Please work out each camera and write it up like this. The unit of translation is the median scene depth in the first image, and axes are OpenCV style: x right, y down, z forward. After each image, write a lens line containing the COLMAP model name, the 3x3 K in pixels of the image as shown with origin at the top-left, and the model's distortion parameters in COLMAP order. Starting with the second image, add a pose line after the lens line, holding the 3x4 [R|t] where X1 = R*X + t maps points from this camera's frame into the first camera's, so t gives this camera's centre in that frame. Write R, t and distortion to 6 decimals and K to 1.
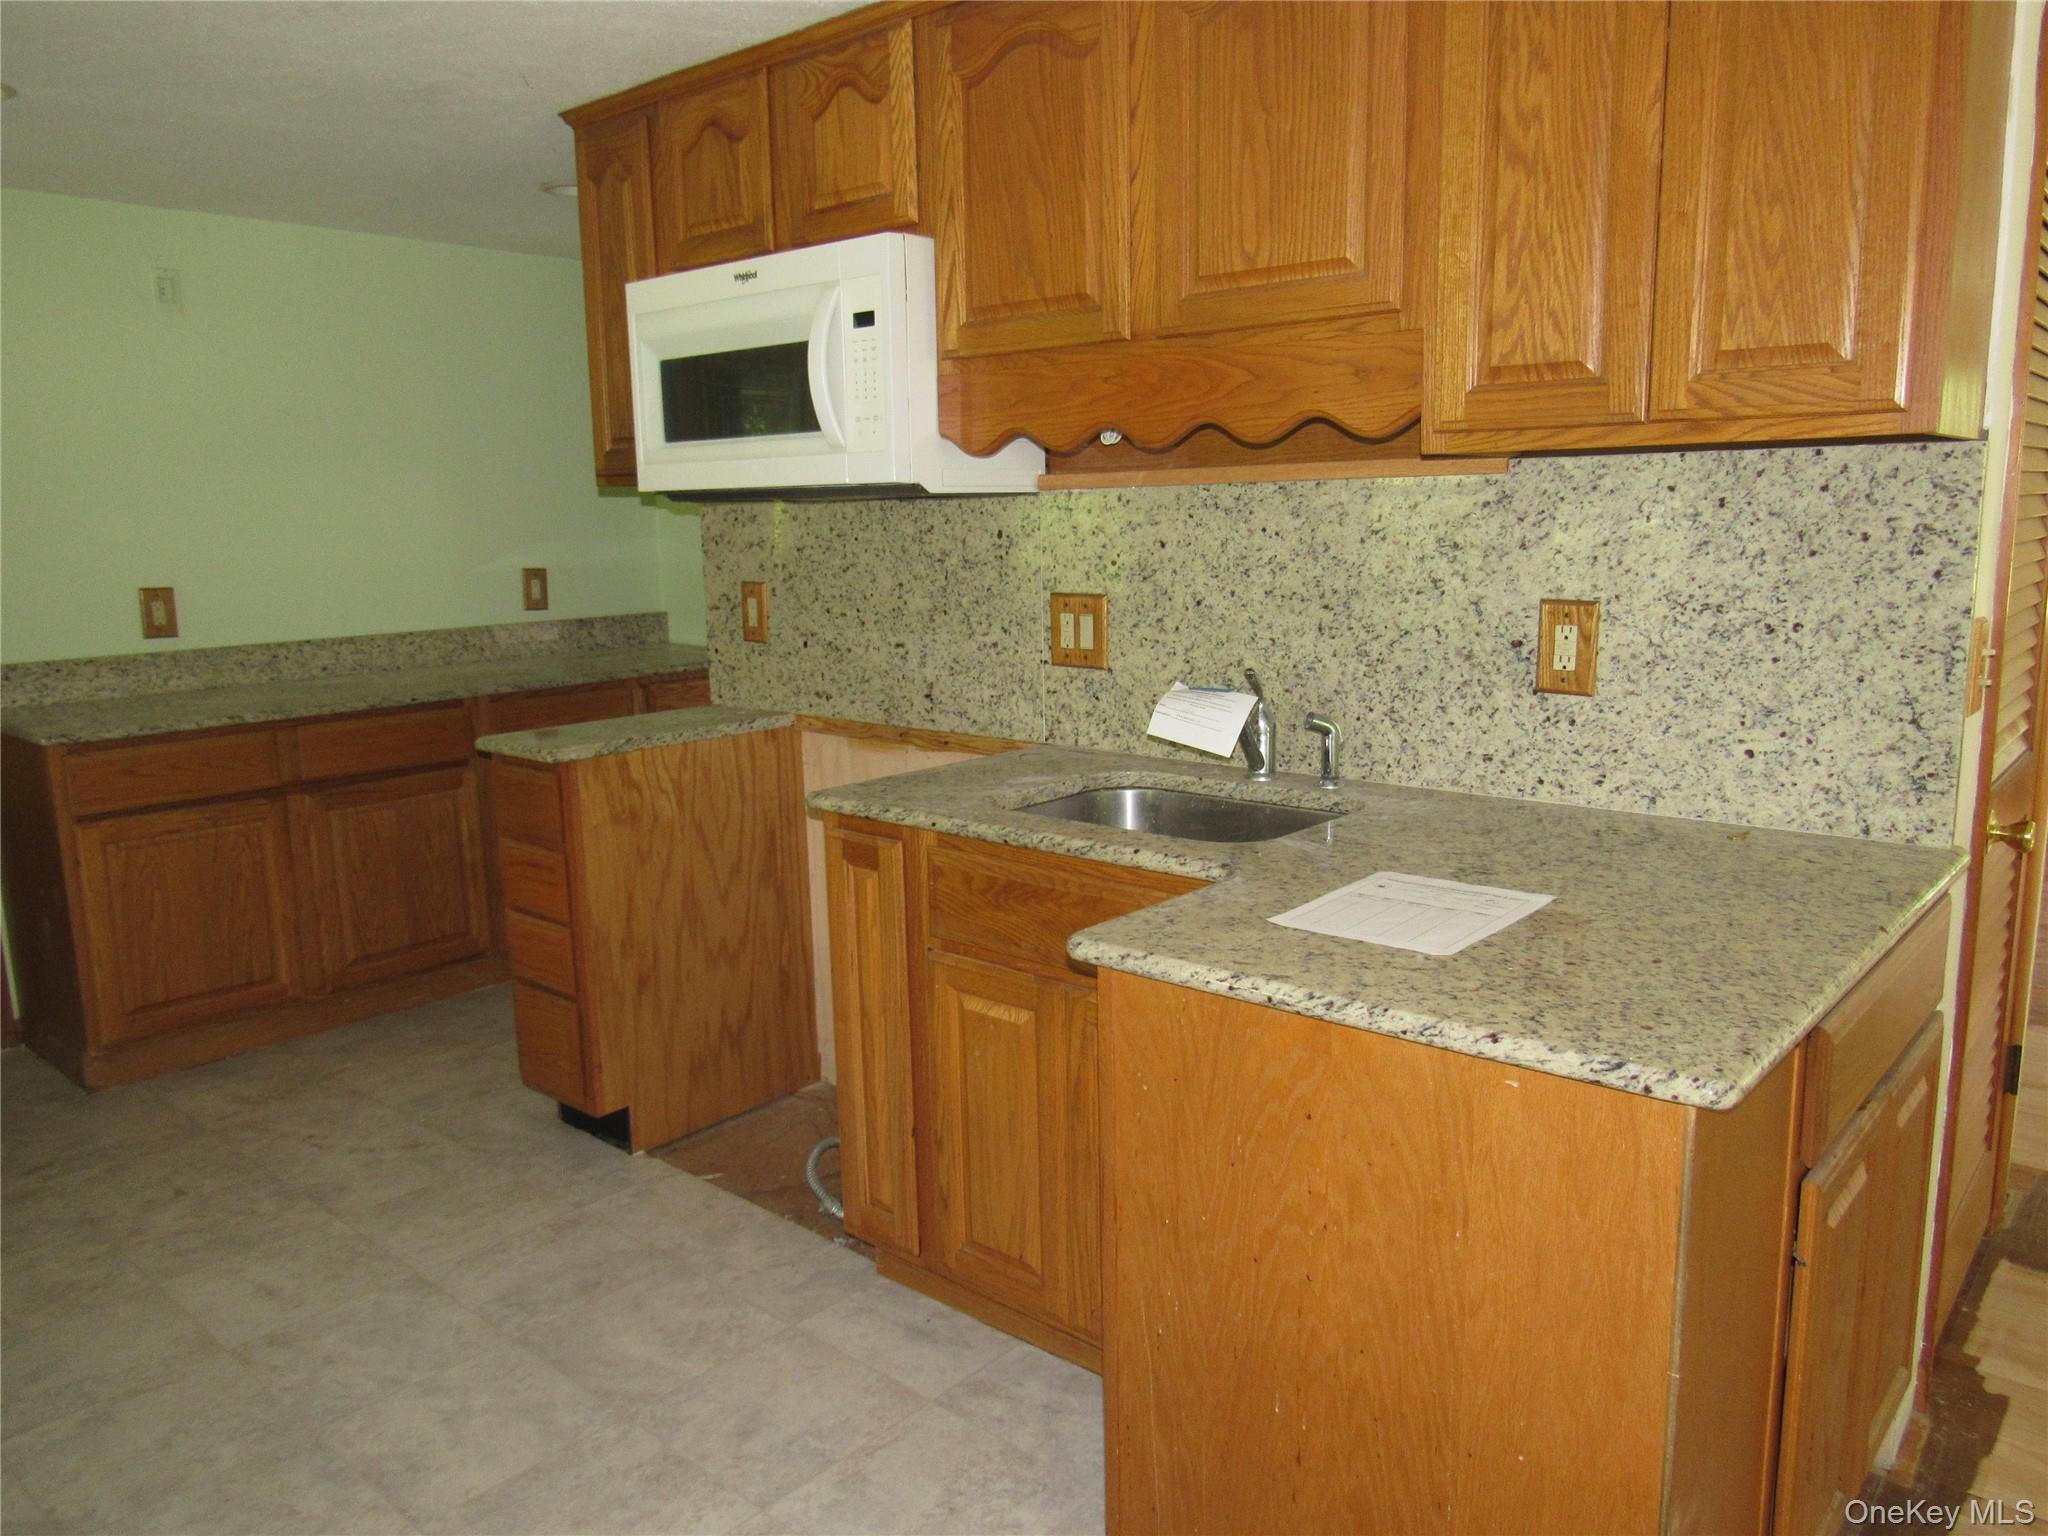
lens RADIAL K [[1462.0, 0, 1024.2], [0, 1462.0, 768.7], [0, 0, 1]] dist [-0.031735, 0.012679]
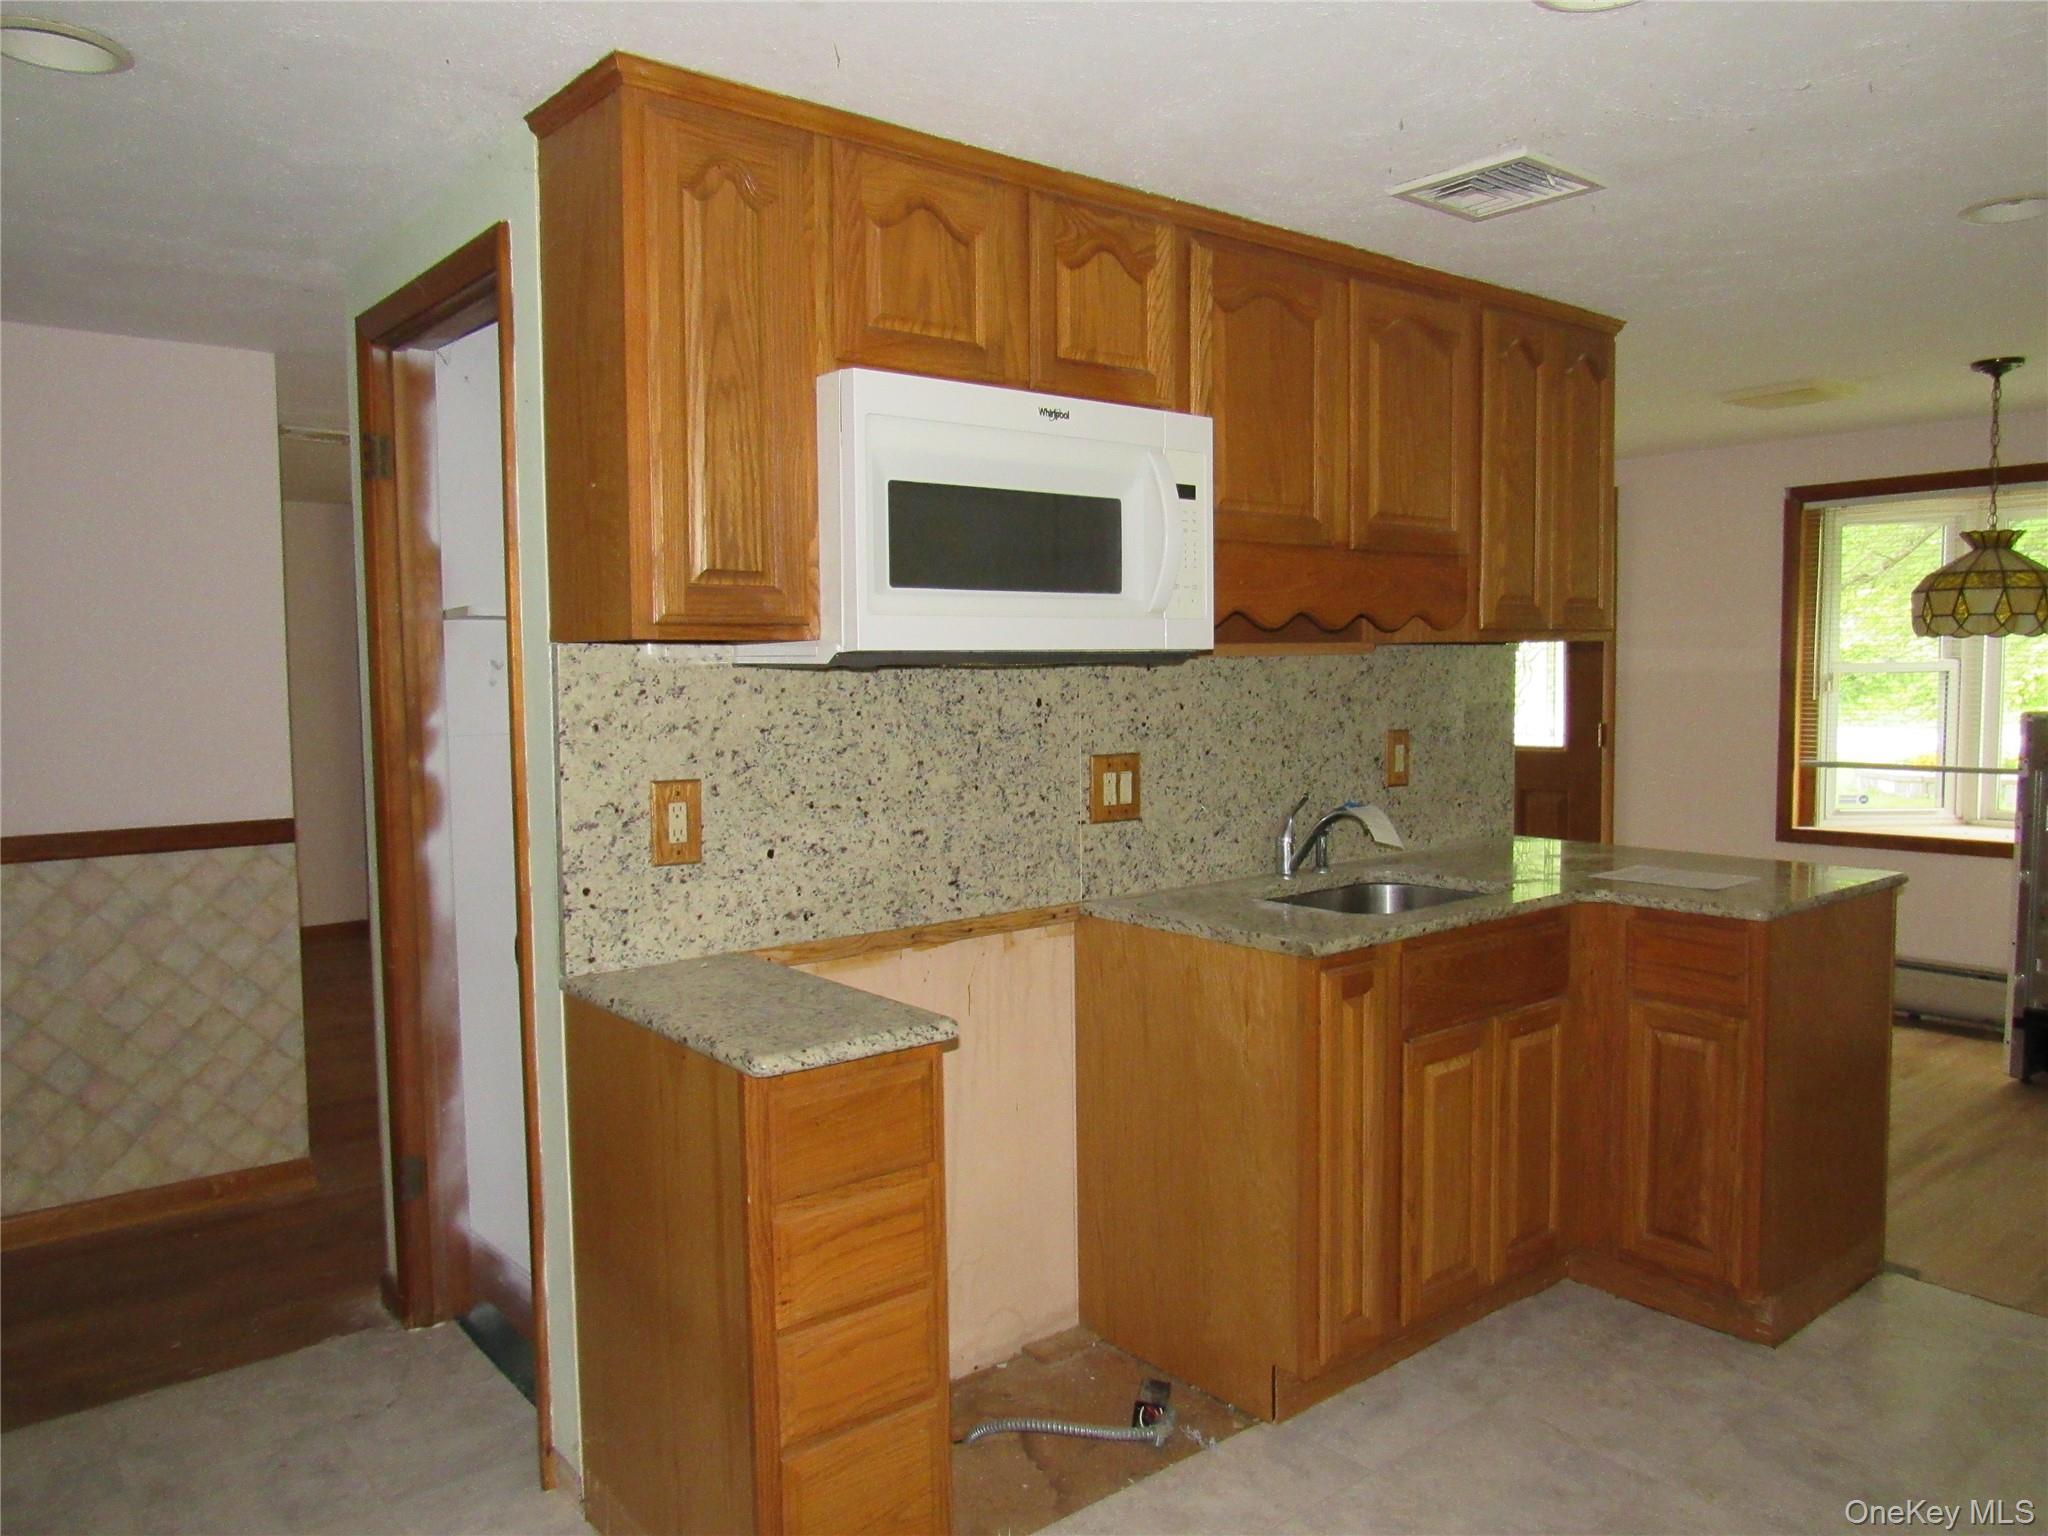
lens RADIAL K [[1462.0, 0, 1023.4], [0, 1462.0, 767.2], [0, 0, 1]] dist [-0.031735, 0.012679]
pose [[0.170948, -0.053907, 0.983804, -1.022655], [0.181691, 0.983103, 0.022297, -0.143544], [-0.968383, 0.174937, 0.177854, 0.855001]]
